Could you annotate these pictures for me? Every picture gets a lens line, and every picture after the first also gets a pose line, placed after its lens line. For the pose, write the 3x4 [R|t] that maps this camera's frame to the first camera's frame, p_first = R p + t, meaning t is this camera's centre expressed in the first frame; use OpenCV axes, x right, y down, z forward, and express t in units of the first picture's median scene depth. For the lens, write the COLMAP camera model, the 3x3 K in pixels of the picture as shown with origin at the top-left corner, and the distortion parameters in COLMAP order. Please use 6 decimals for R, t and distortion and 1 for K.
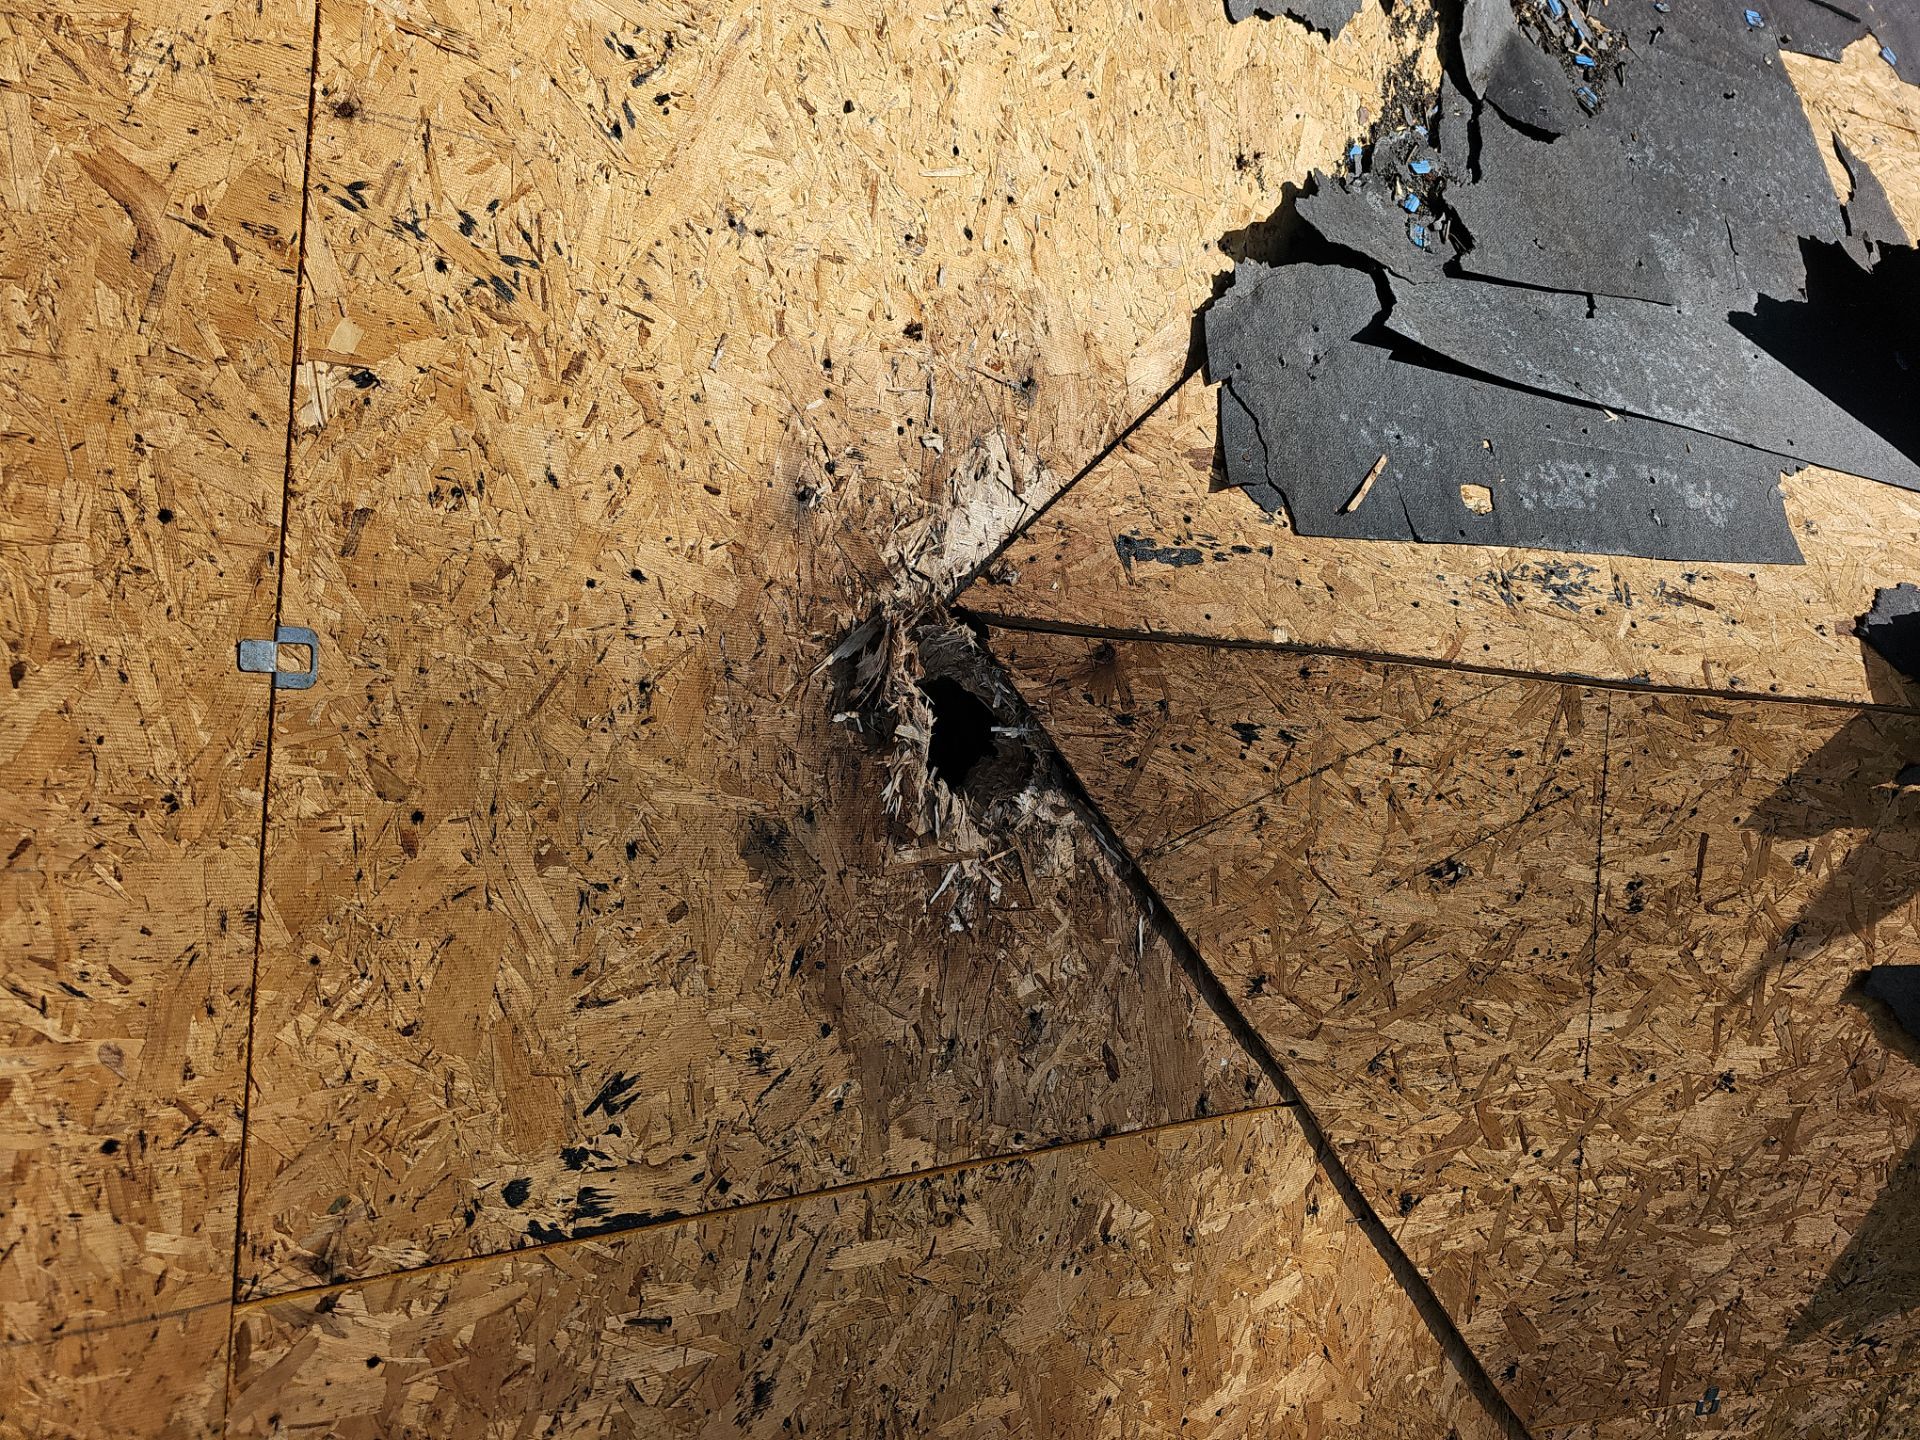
lens RADIAL K [[1299.4, 0, 965.6], [0, 1299.4, 694.2], [0, 0, 1]] dist [0.080589, -0.088057]
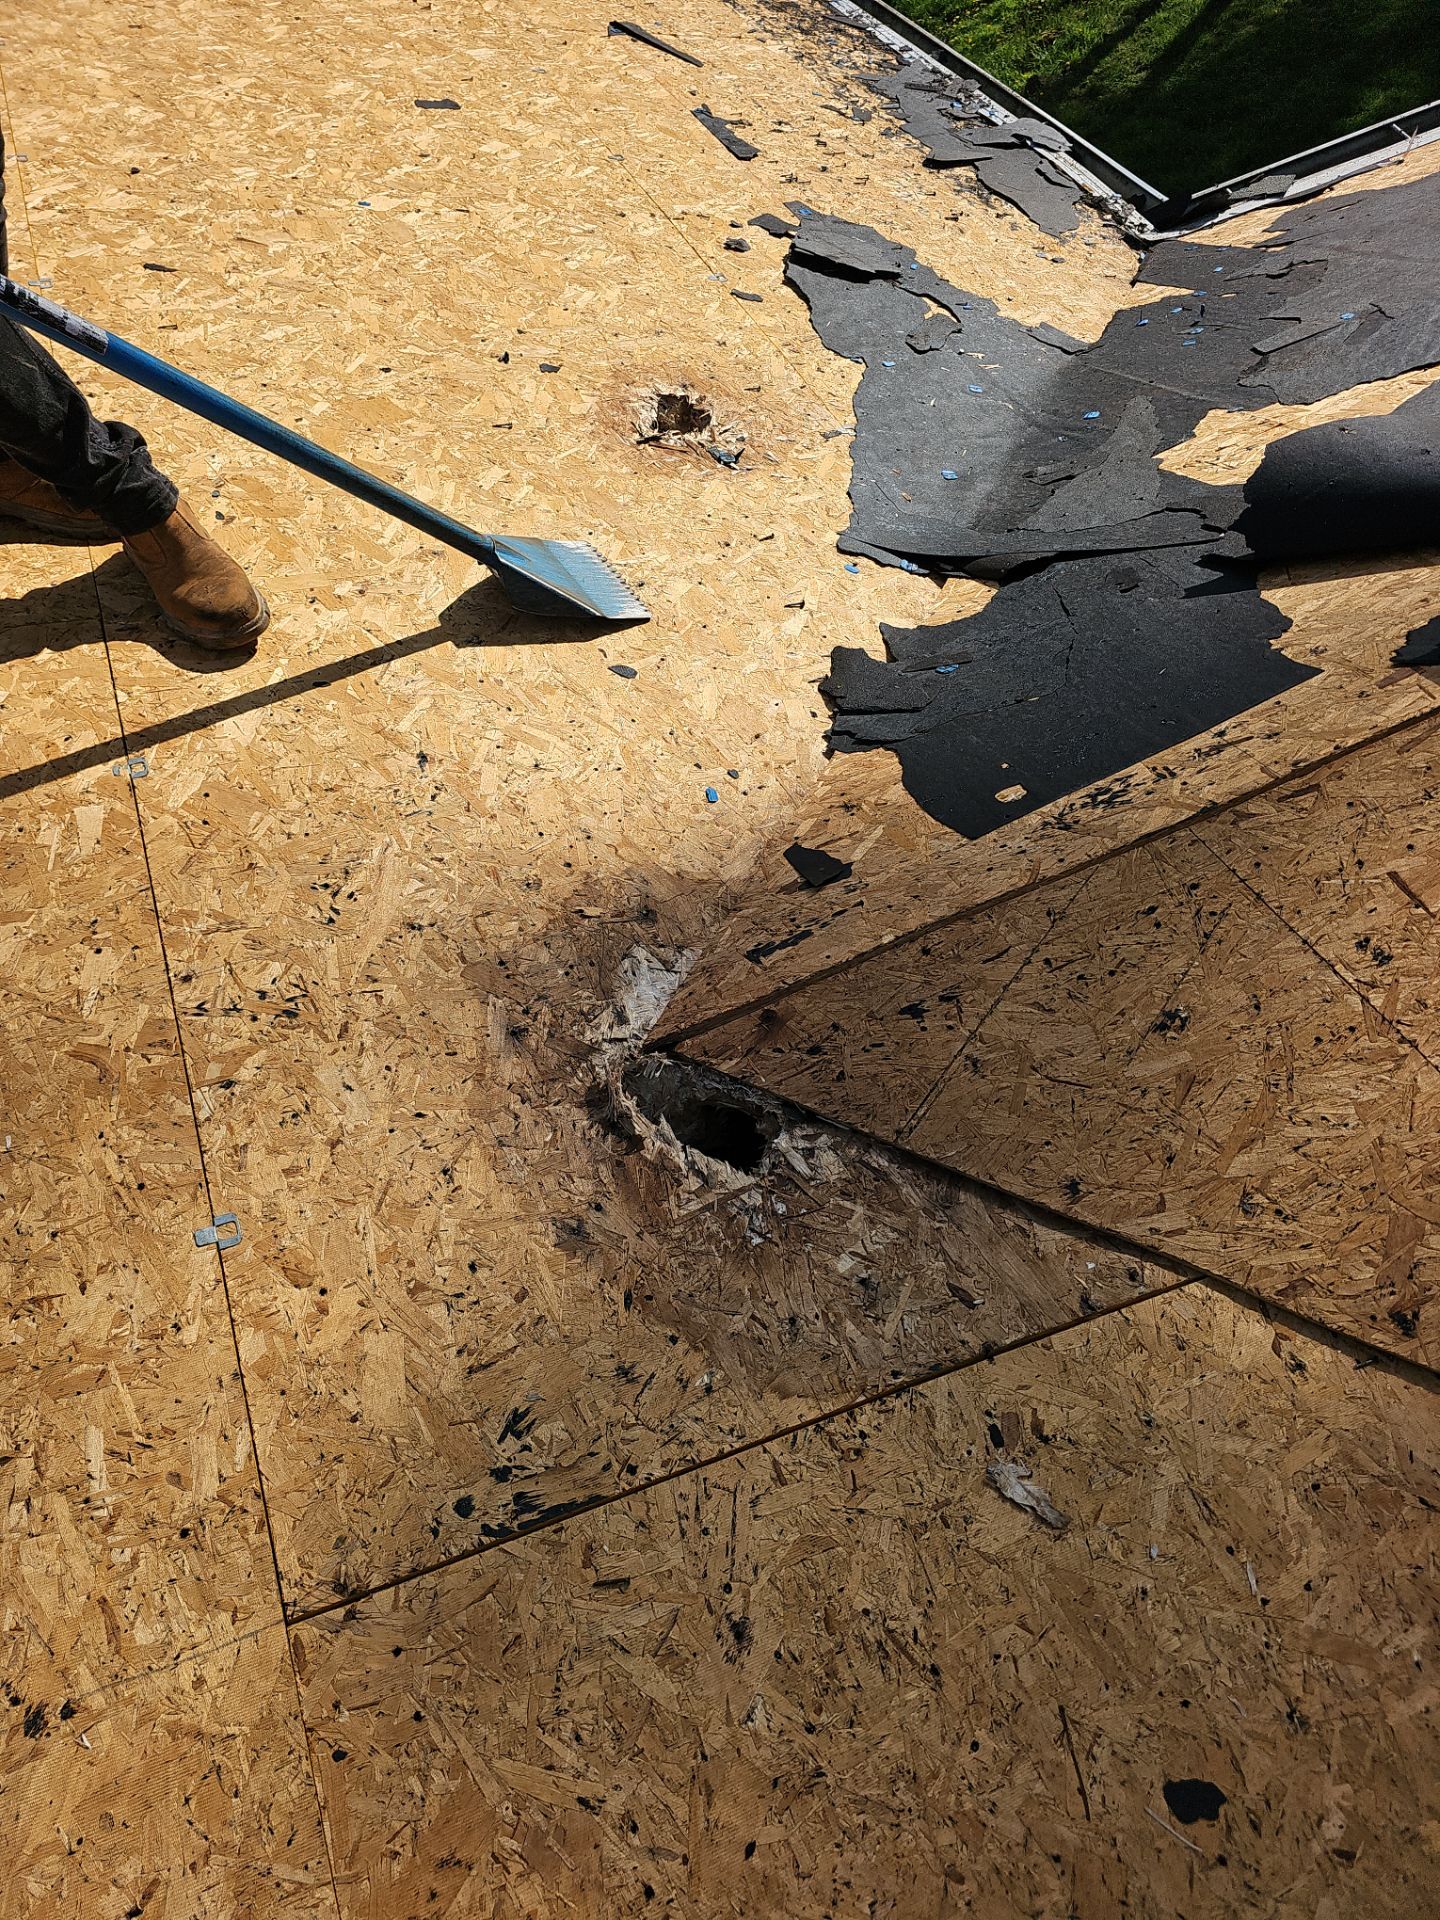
lens RADIAL K [[1299.4, 0, 720.0], [0, 1299.4, 960.0], [0, 0, 1]] dist [0.080589, -0.088057]
pose [[0.783564, -0.596775, -0.172879, 0.368107], [0.426071, 0.718634, -0.549571, 0.706132], [0.452207, 0.356965, 0.817365, -0.156074]]
